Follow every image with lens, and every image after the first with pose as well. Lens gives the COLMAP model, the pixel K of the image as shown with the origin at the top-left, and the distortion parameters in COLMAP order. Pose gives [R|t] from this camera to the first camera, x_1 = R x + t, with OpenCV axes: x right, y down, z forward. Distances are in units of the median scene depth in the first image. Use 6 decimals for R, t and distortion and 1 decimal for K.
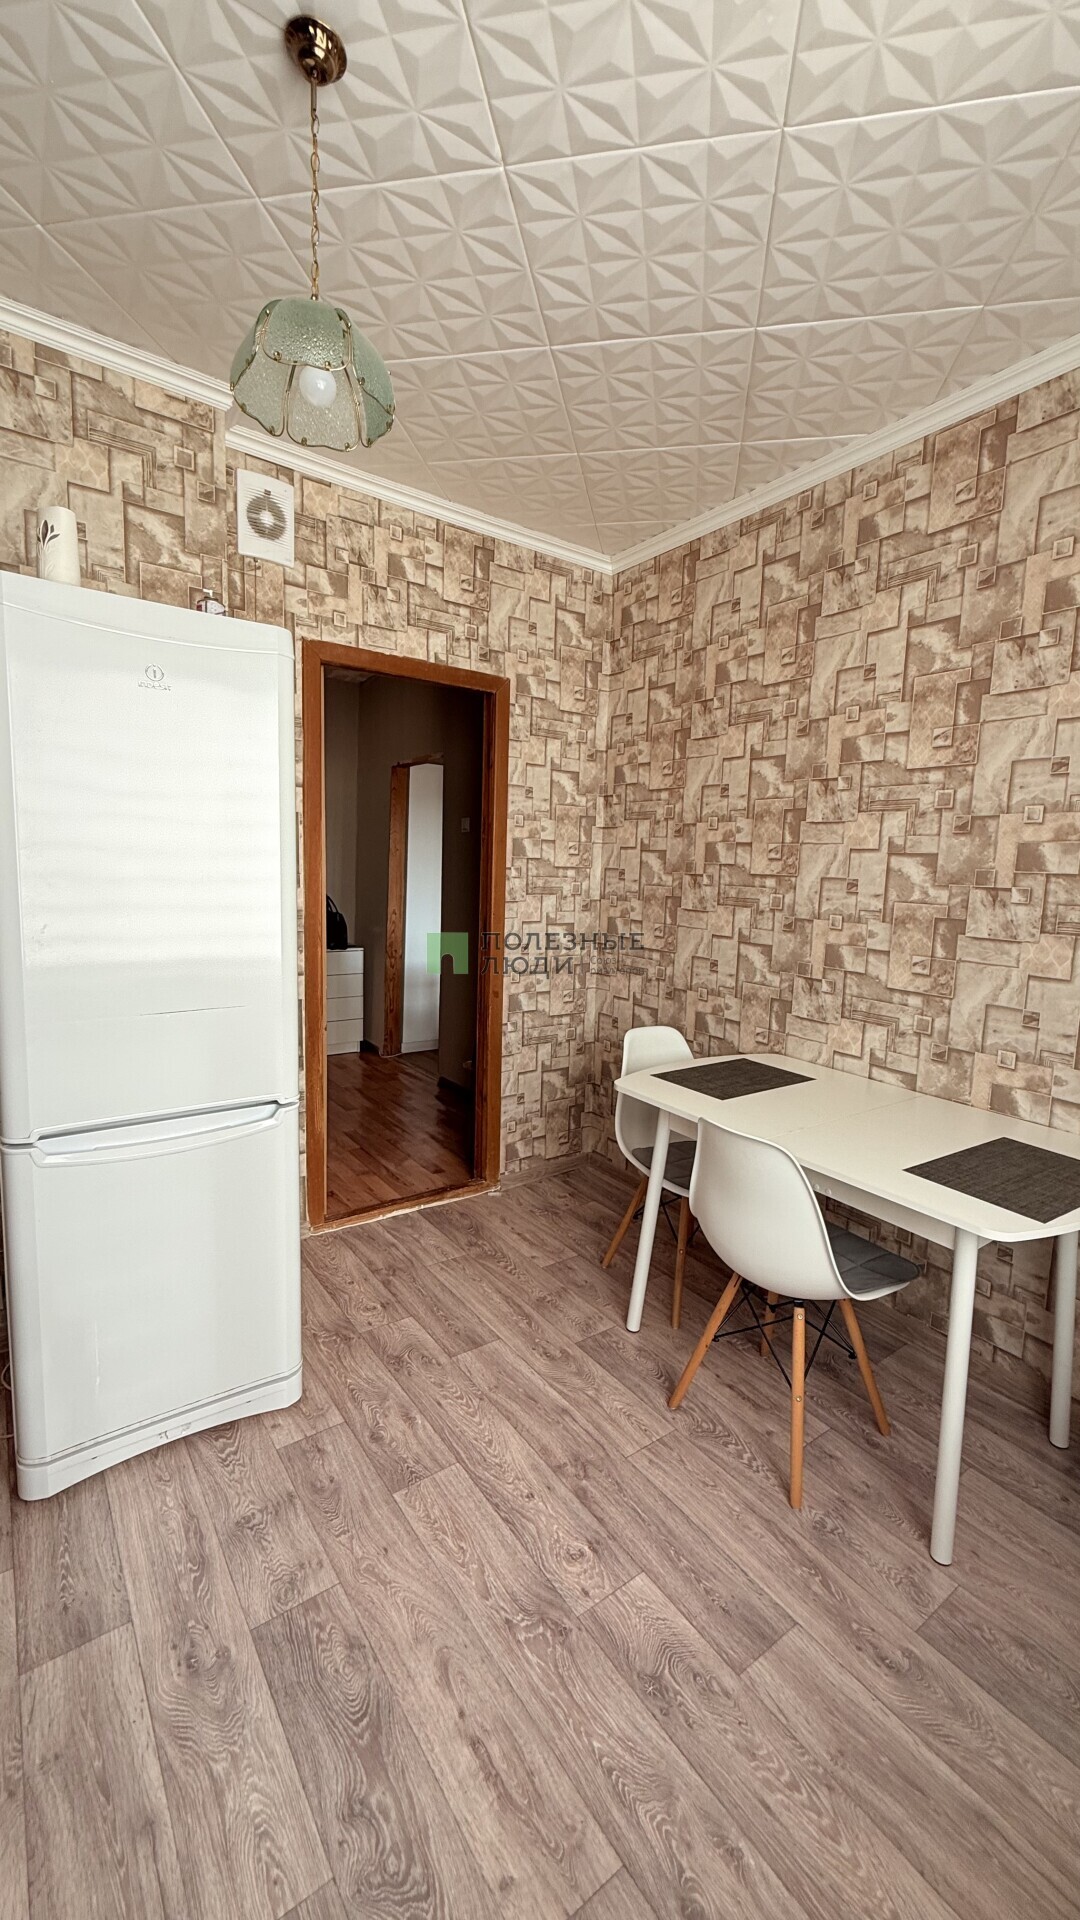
lens RADIAL K [[763.1, 0, 539.7], [0, 763.1, 956.8], [0, 0, 1]] dist [-0.000956, 0.001039]
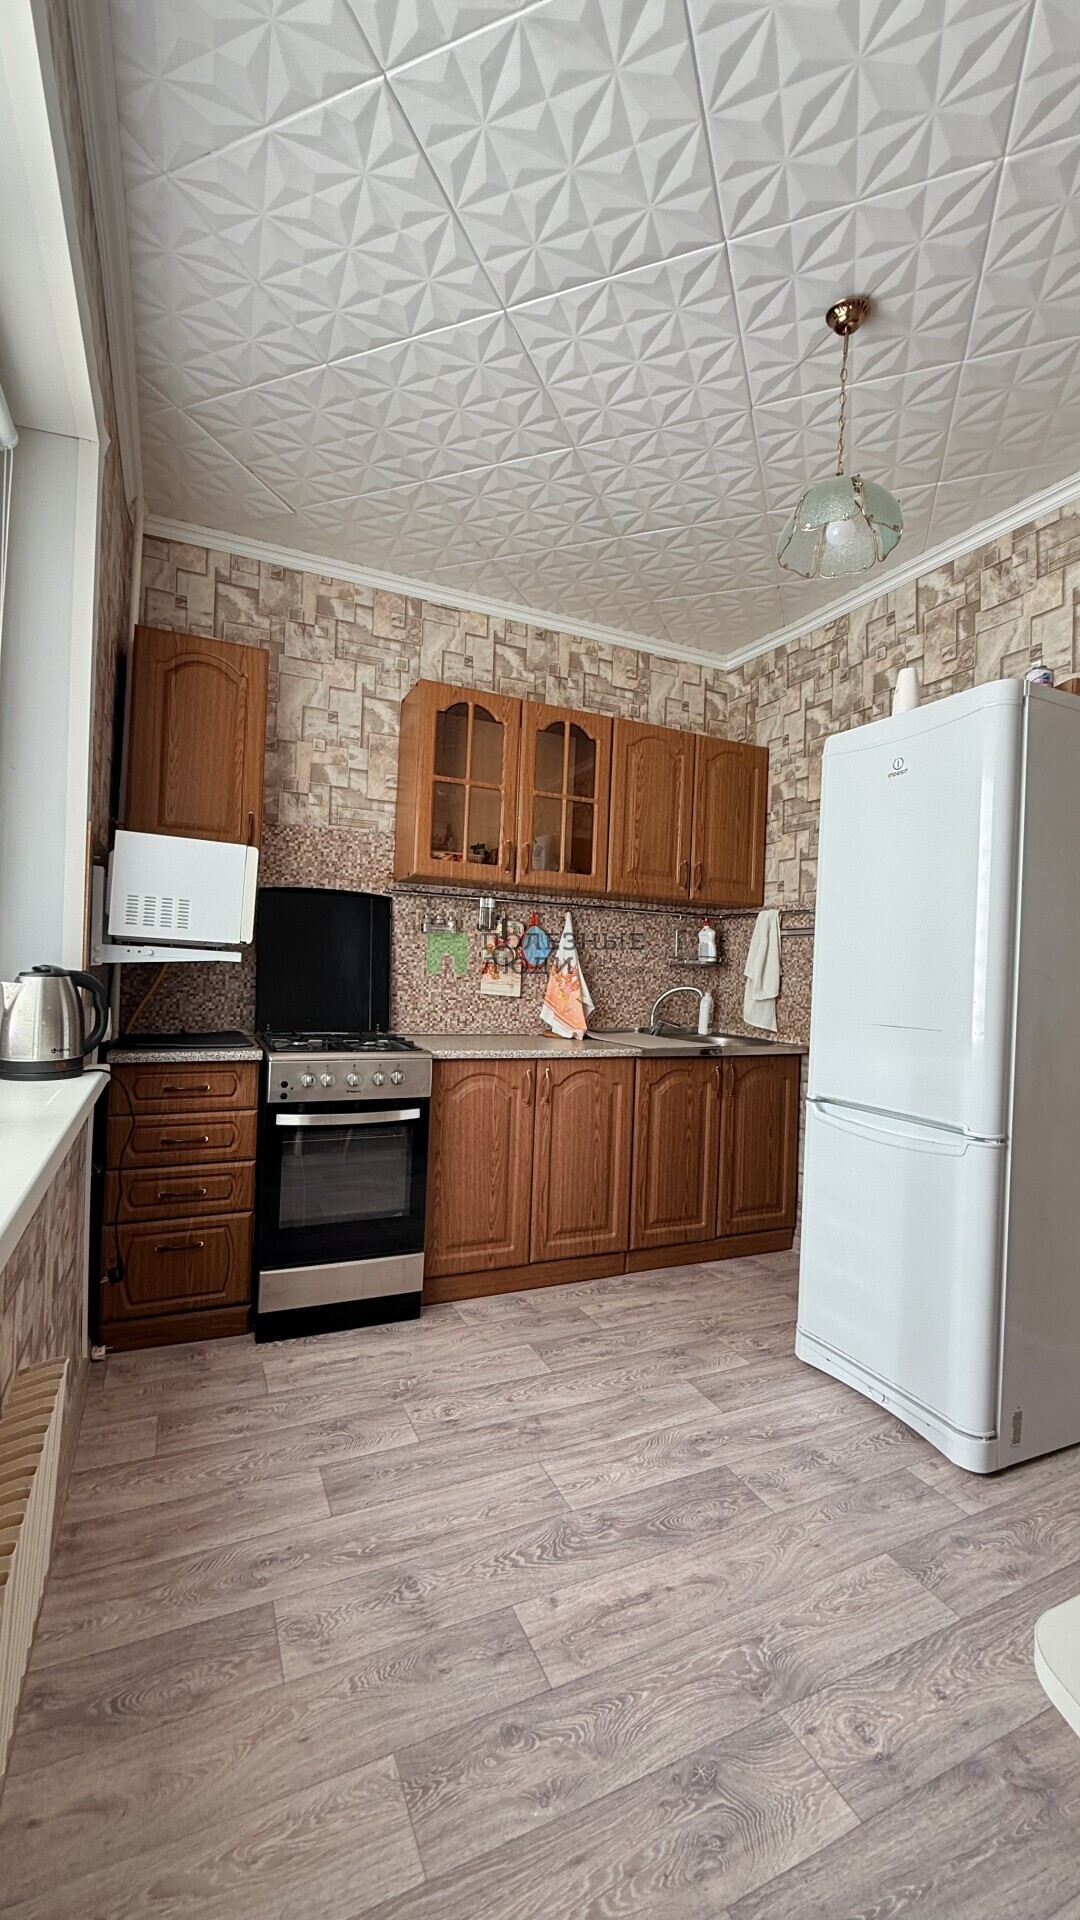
lens RADIAL K [[763.1, 0, 532.9], [0, 763.1, 954.3], [0, 0, 1]] dist [-0.000956, 0.001039]
pose [[-0.192836, -0.054765, -0.979701, 1.053418], [-0.161830, 0.986544, -0.023294, 0.101190], [0.967794, 0.154054, -0.199104, 0.831067]]
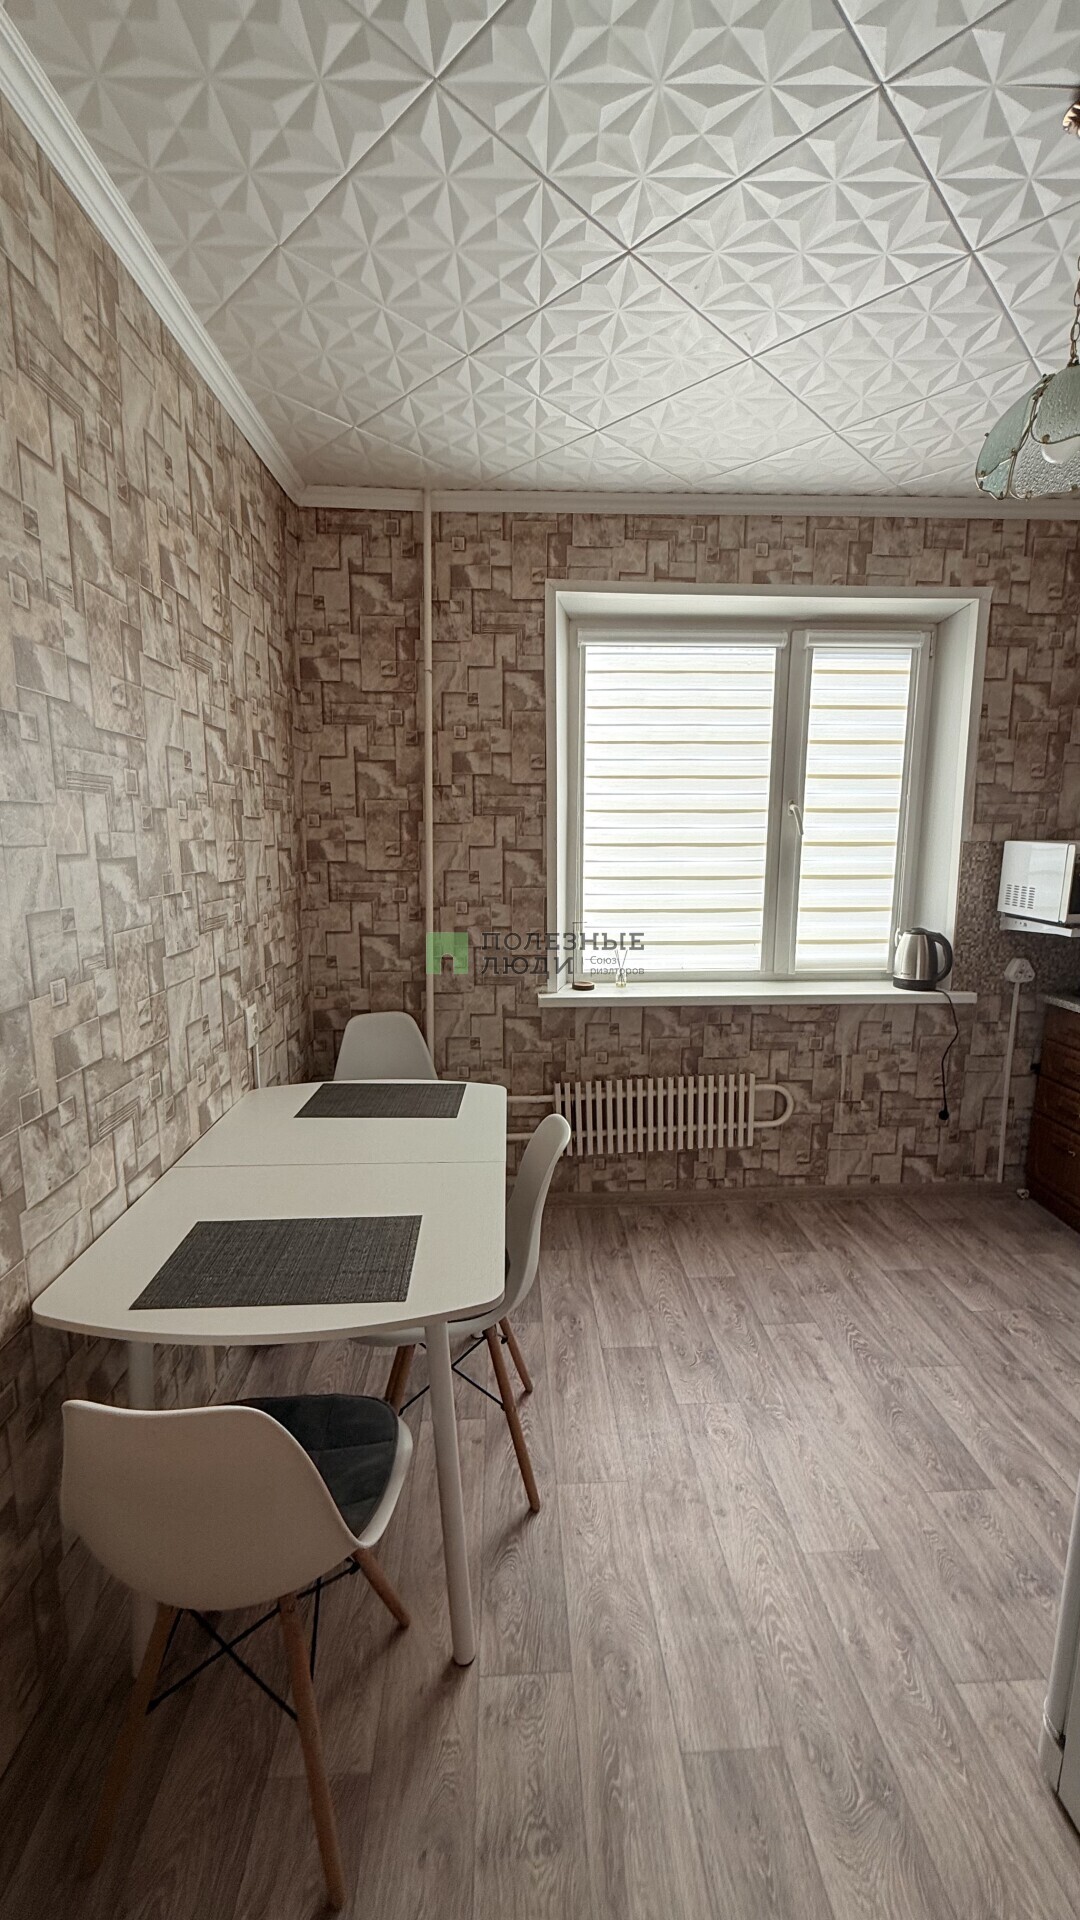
lens RADIAL K [[763.1, 0, 536.5], [0, 763.1, 961.0], [0, 0, 1]] dist [-0.000956, 0.001039]
pose [[-0.833543, -0.125110, 0.538102, -0.324715], [0.039142, 0.958198, 0.283415, -0.380006], [-0.551066, 0.257301, -0.793802, 2.292069]]
